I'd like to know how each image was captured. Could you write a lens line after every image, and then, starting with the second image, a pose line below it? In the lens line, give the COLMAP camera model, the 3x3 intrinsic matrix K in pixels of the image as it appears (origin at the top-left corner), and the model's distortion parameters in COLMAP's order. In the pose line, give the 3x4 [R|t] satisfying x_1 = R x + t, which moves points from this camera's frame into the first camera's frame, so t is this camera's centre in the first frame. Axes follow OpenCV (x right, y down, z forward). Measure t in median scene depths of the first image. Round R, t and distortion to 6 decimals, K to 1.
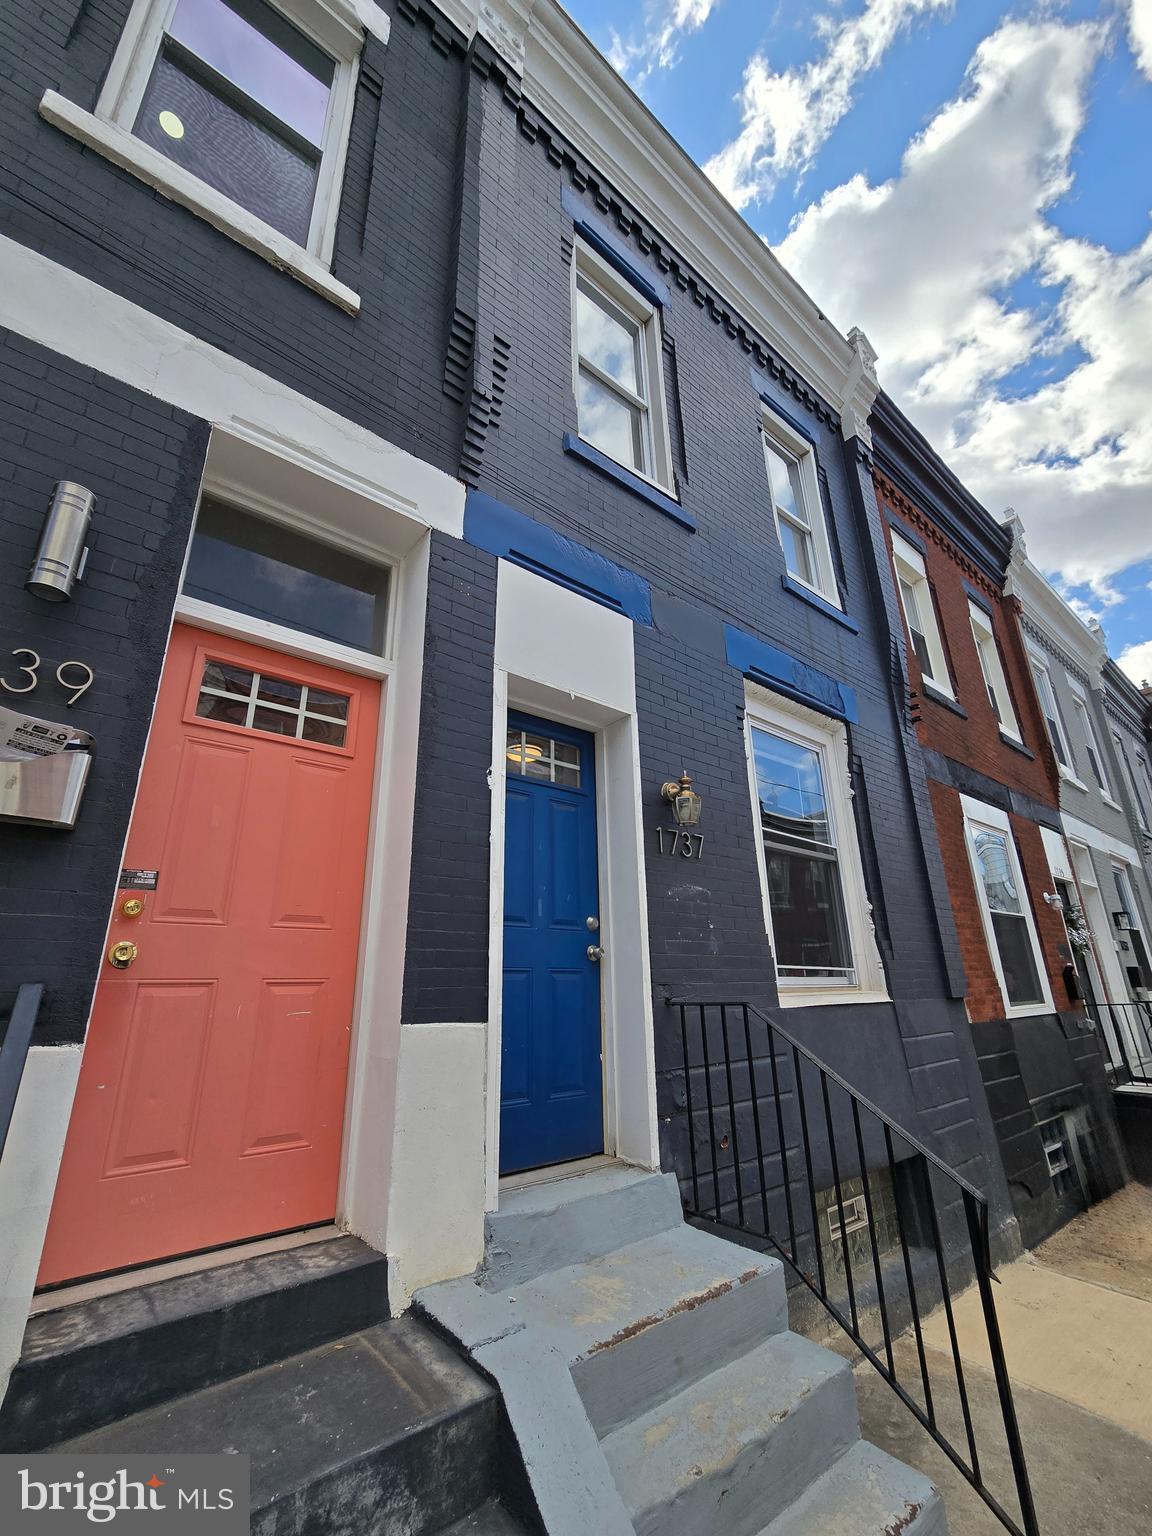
lens RADIAL K [[631.2, 0, 572.4], [0, 631.2, 773.1], [0, 0, 1]] dist [-0.002171, -0.000080]
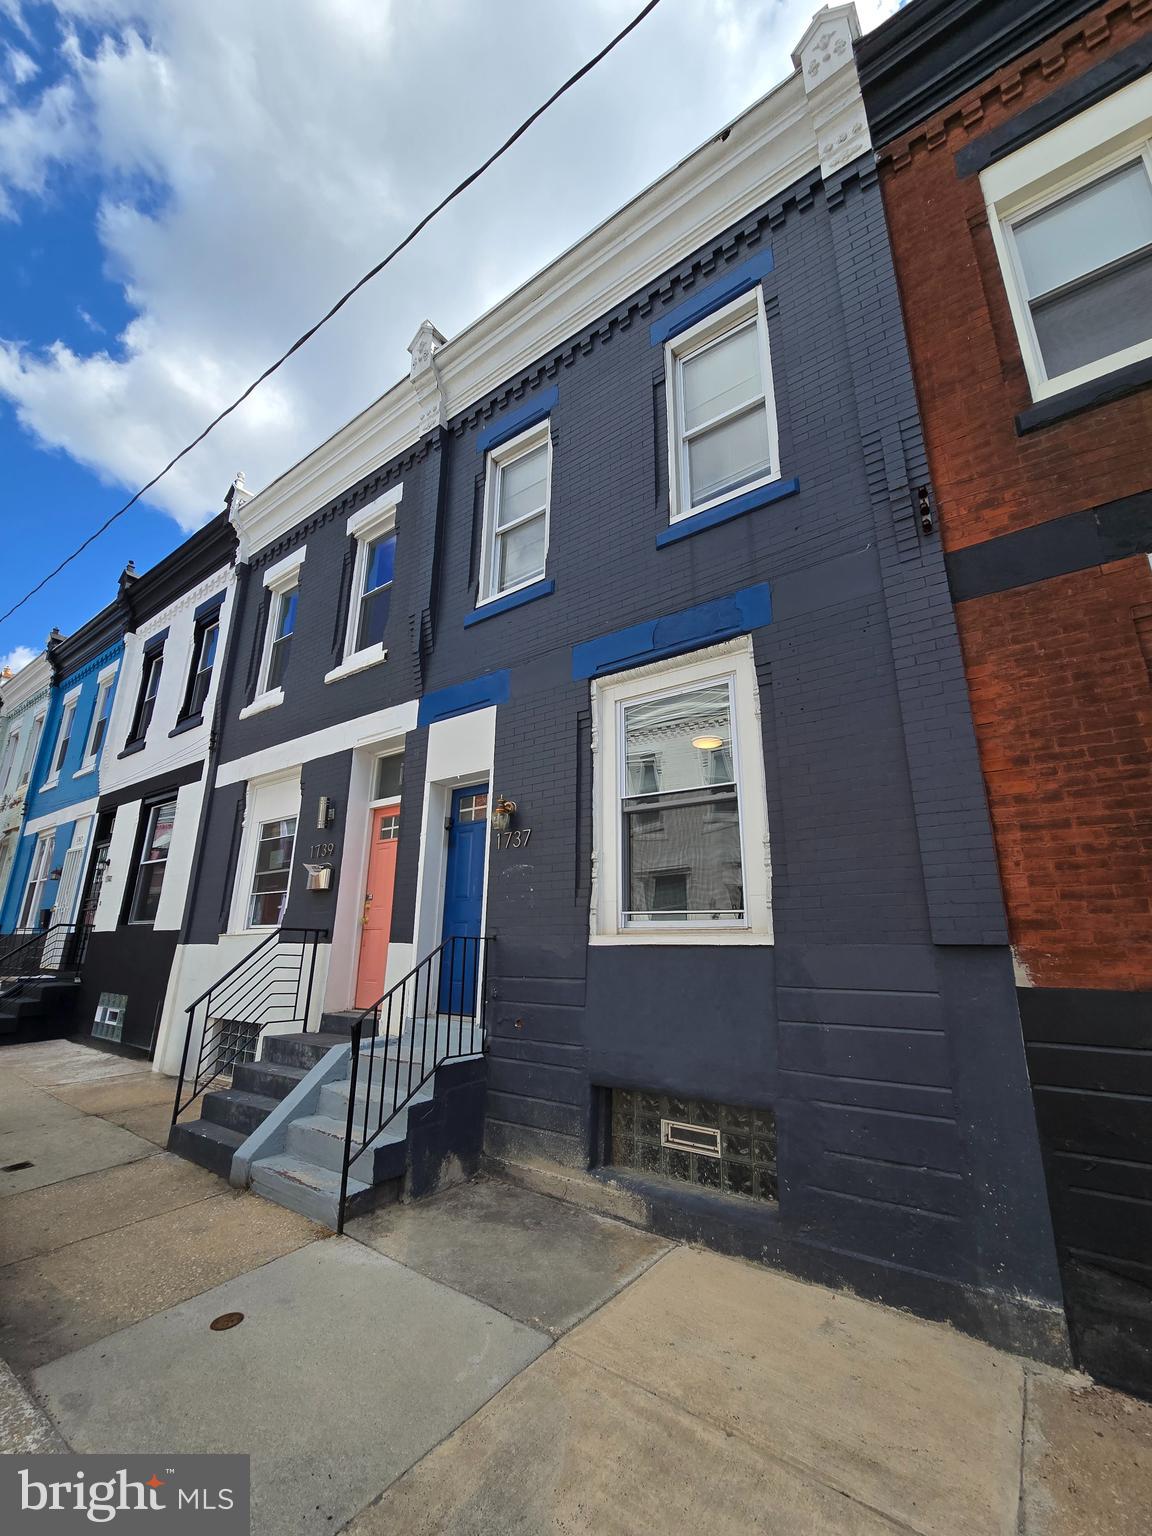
lens RADIAL K [[618.8, 0, 561.3], [0, 618.8, 776.8], [0, 0, 1]] dist [-0.001504, 0.000073]
pose [[0.246632, -0.248463, -0.936717, 1.941586], [0.294984, 0.939957, -0.171655, 0.305252], [0.923123, -0.233981, 0.305117, 0.787768]]
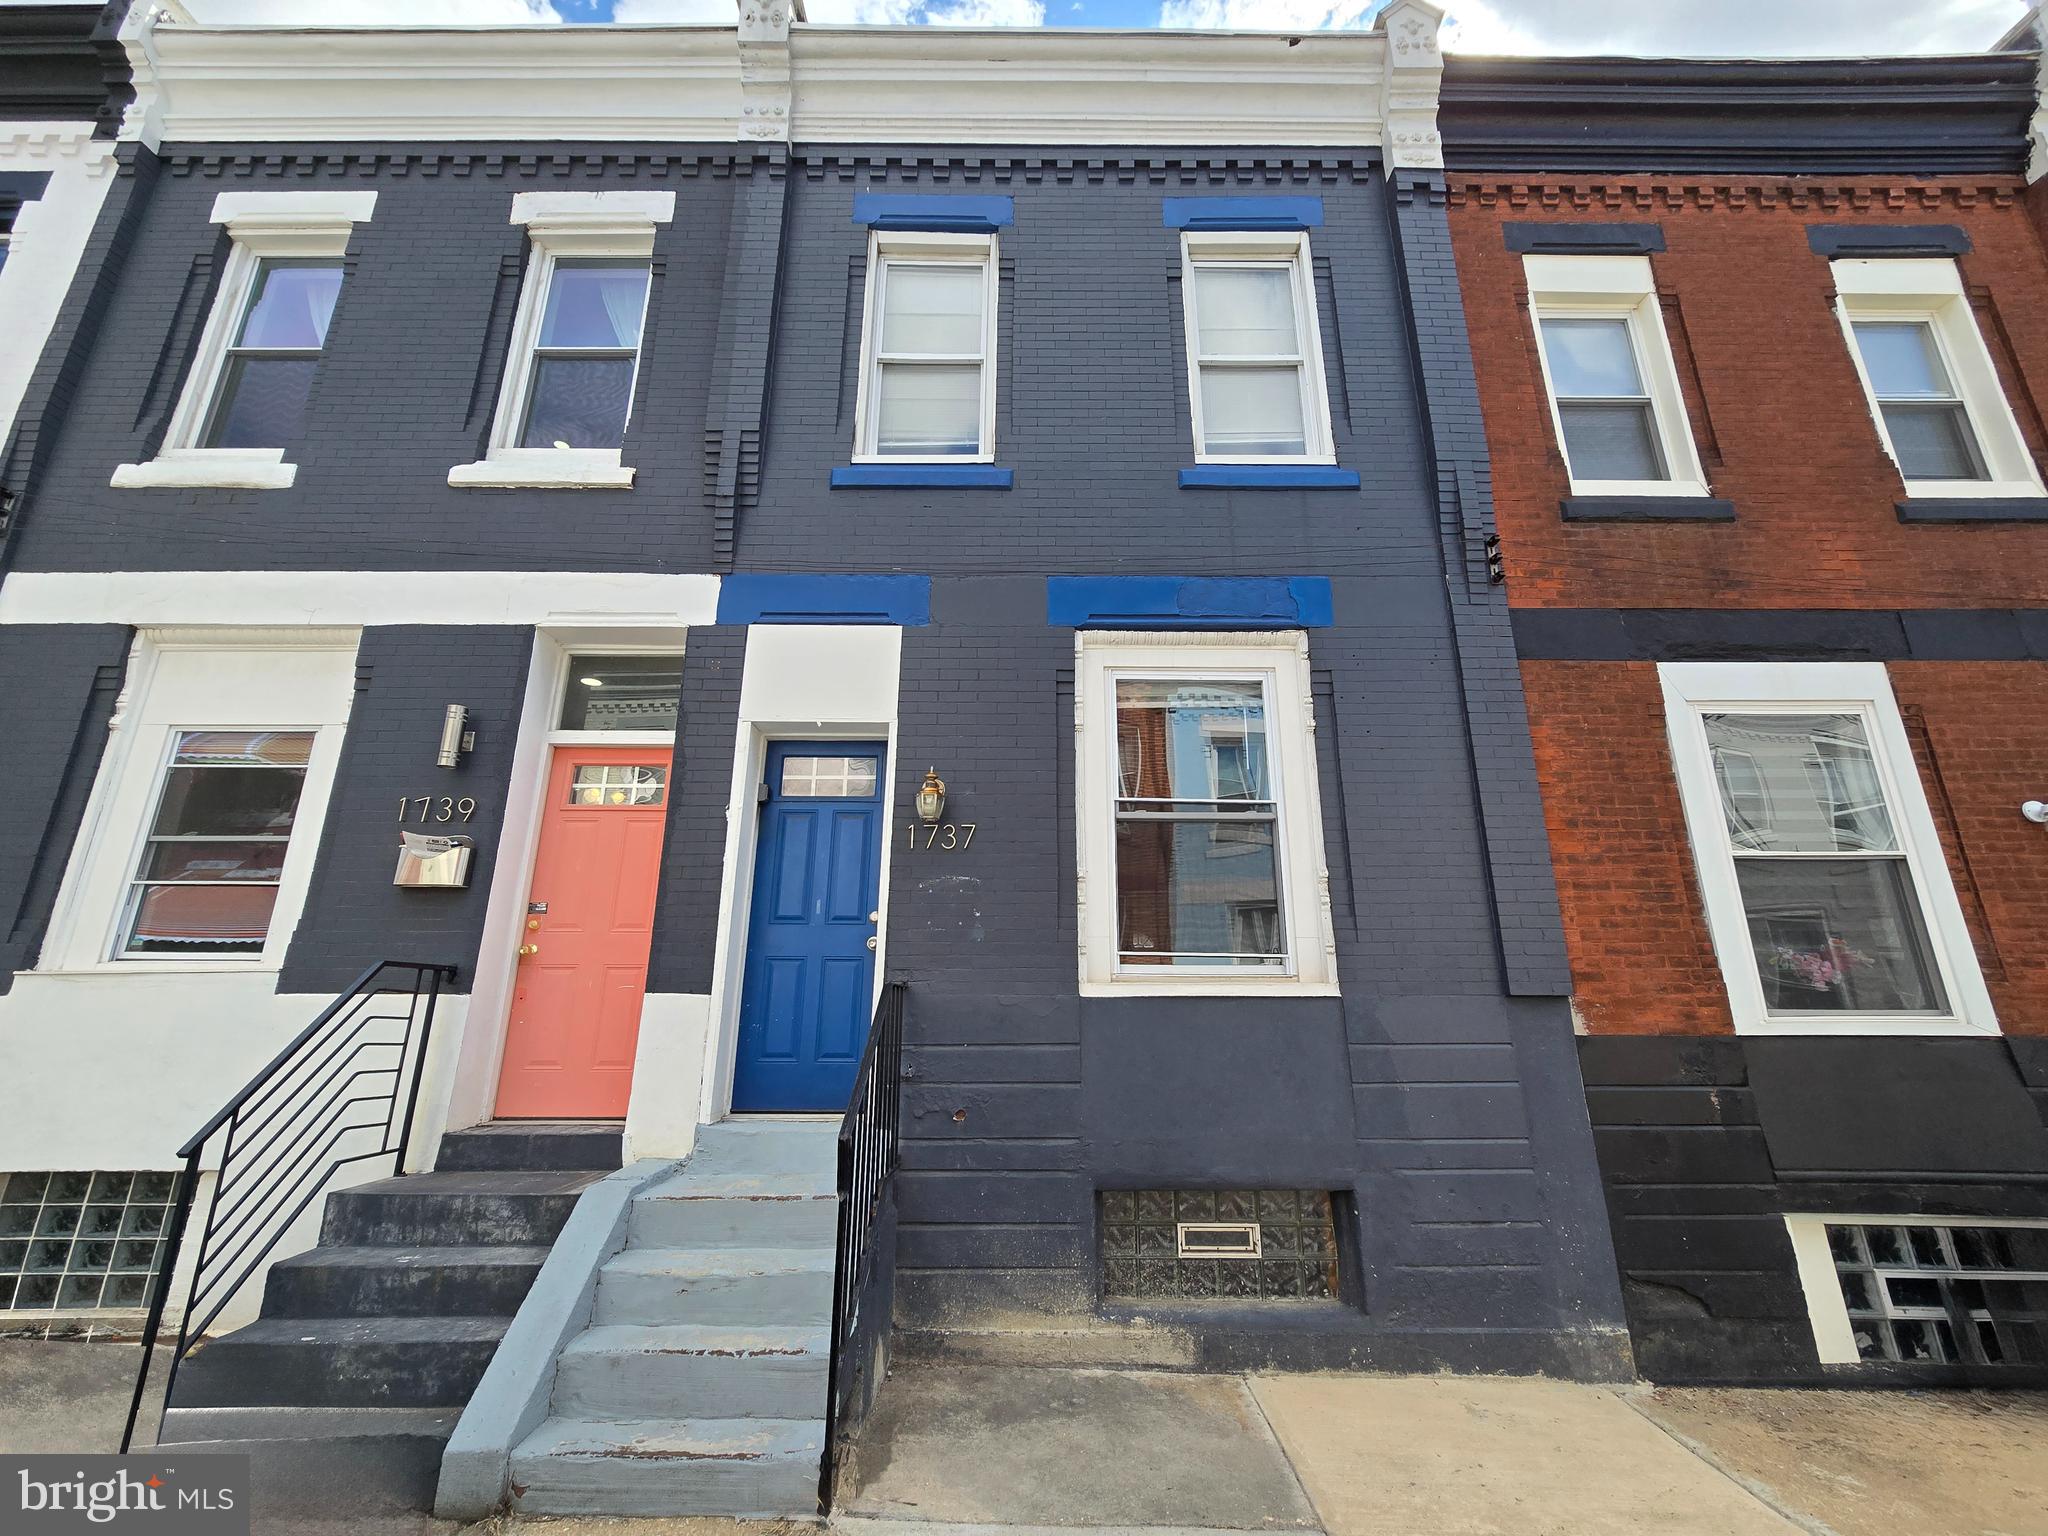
lens RADIAL K [[836.3, 0, 1031.1], [0, 836.3, 763.1], [0, 0, 1]] dist [-0.000583, -0.000872]
pose [[0.773961, -0.163068, -0.611877, 1.322271], [0.190296, 0.981505, -0.020871, 0.059119], [0.603964, -0.100284, 0.790678, 0.027329]]
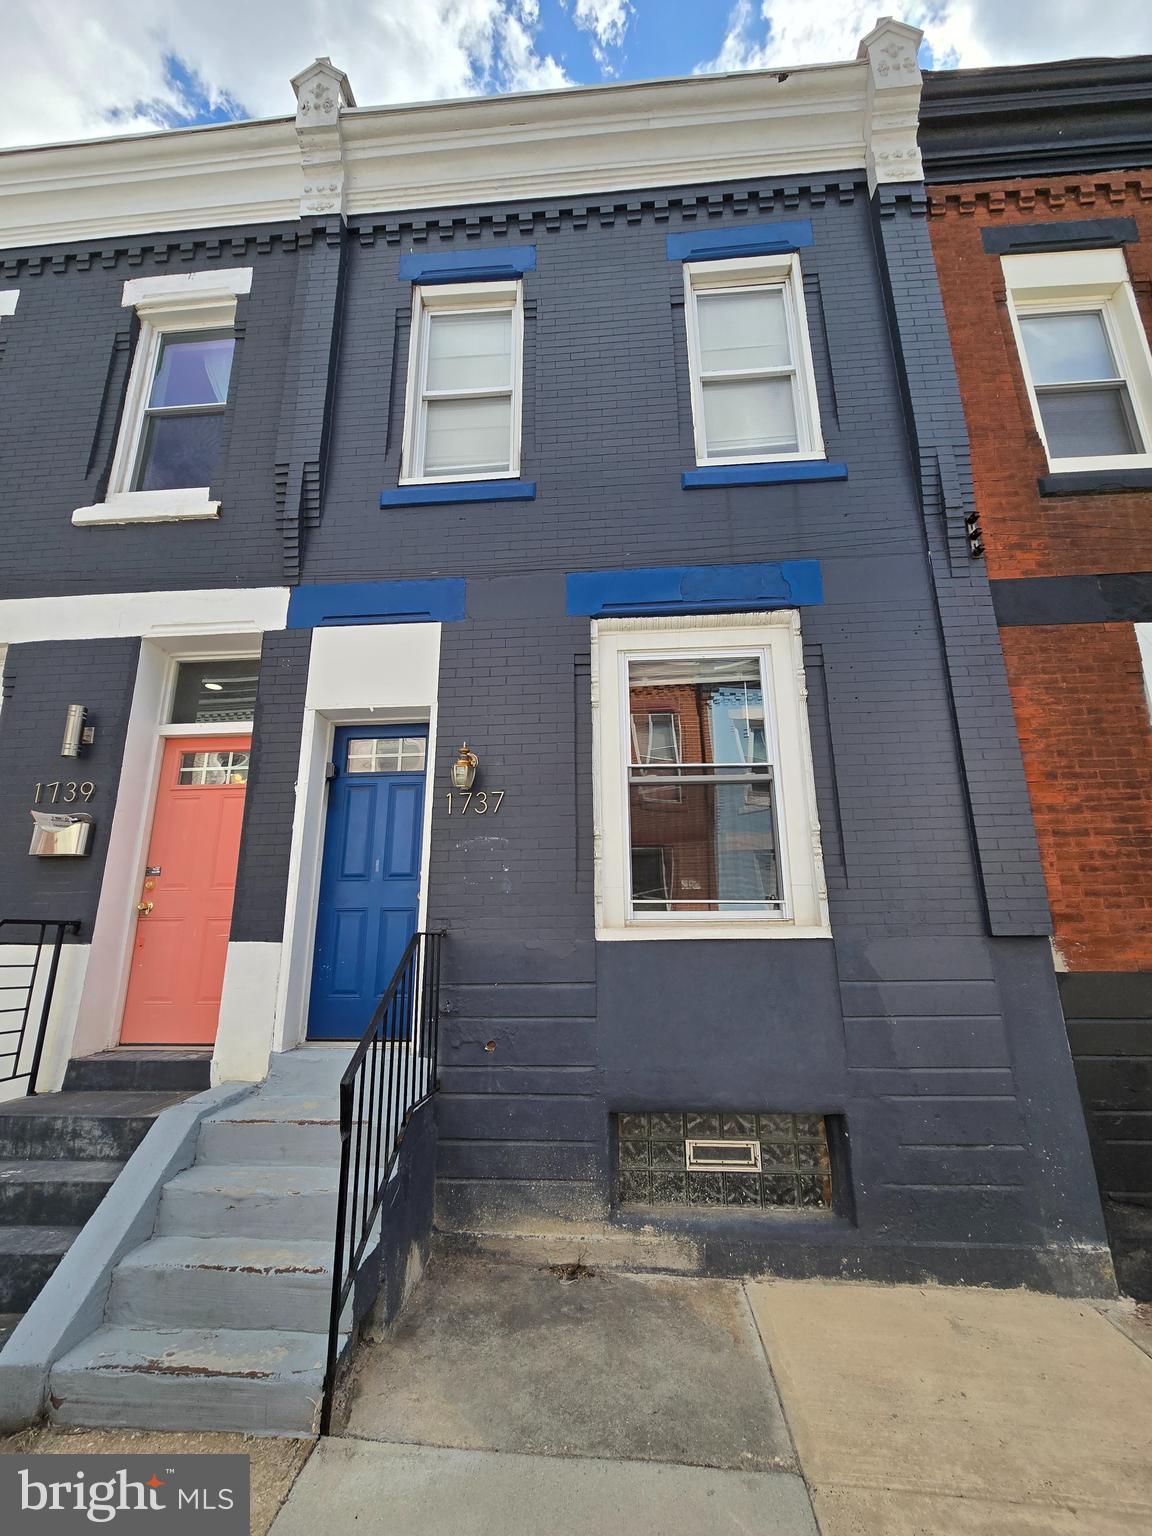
lens RADIAL K [[631.2, 0, 572.4], [0, 631.2, 773.1], [0, 0, 1]] dist [-0.002171, -0.000080]
pose [[0.722946, -0.161478, -0.671769, 1.286072], [0.220226, 0.975446, 0.002529, 0.109316], [0.654866, -0.149769, 0.740756, 0.293891]]
